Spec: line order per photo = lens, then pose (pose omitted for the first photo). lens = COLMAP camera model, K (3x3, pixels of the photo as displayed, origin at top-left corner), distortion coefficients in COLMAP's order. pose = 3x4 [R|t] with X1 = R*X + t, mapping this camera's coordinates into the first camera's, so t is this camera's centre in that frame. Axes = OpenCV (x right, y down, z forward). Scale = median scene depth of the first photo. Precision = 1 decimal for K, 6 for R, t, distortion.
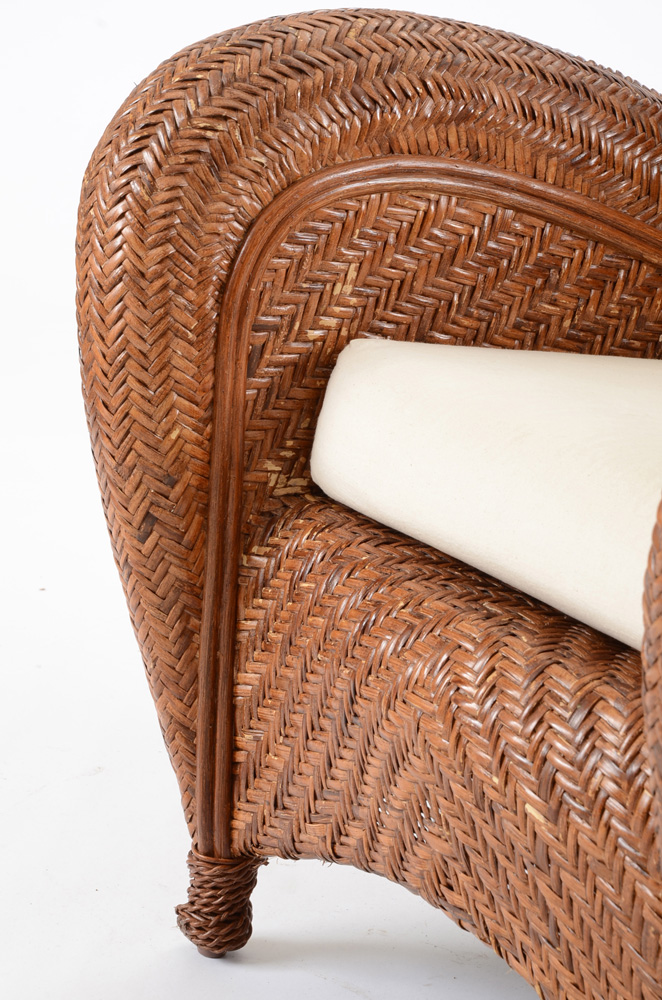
lens RADIAL K [[2924.7, 0, 331.8], [0, 2924.7, 503.1], [0, 0, 1]] dist [0.798134, 0.000000]
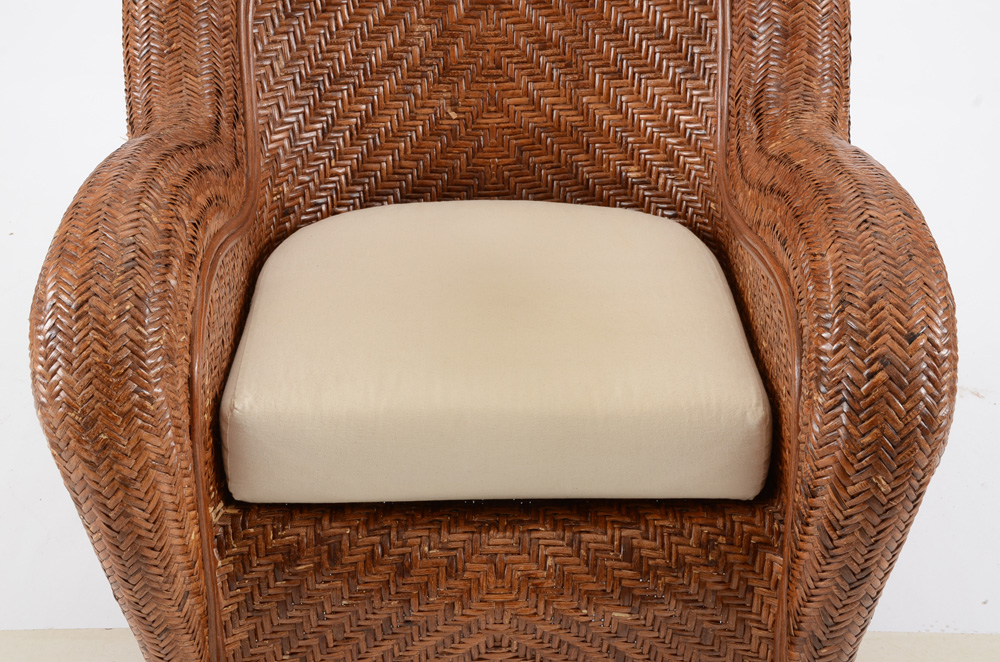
lens RADIAL K [[1775.3, 0, 497.5], [0, 1775.3, 337.6], [0, 0, 1]] dist [0.277957, 0.000000]
pose [[0.498887, -0.512536, 0.698870, -0.517126], [0.260783, 0.857793, 0.442926, -0.433683], [-0.826501, -0.038717, 0.561602, 0.409578]]
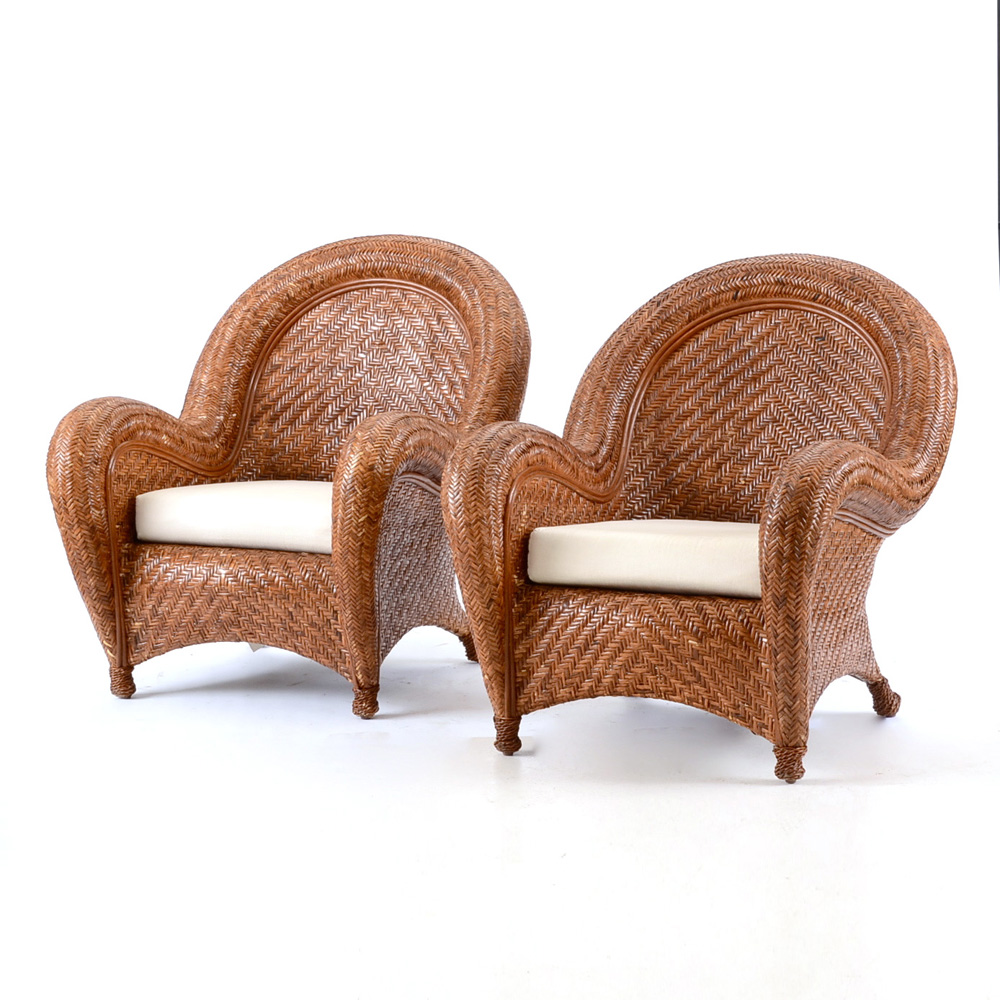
lens RADIAL K [[3200.5, 0, 493.1], [0, 3200.5, 498.7], [0, 0, 1]] dist [0.321862, 0.000000]
pose [[0.826353, -0.162290, 0.539262, -1.759274], [0.218885, 0.974845, -0.042035, 0.041354], [-0.518875, 0.152772, 0.841089, -1.692366]]
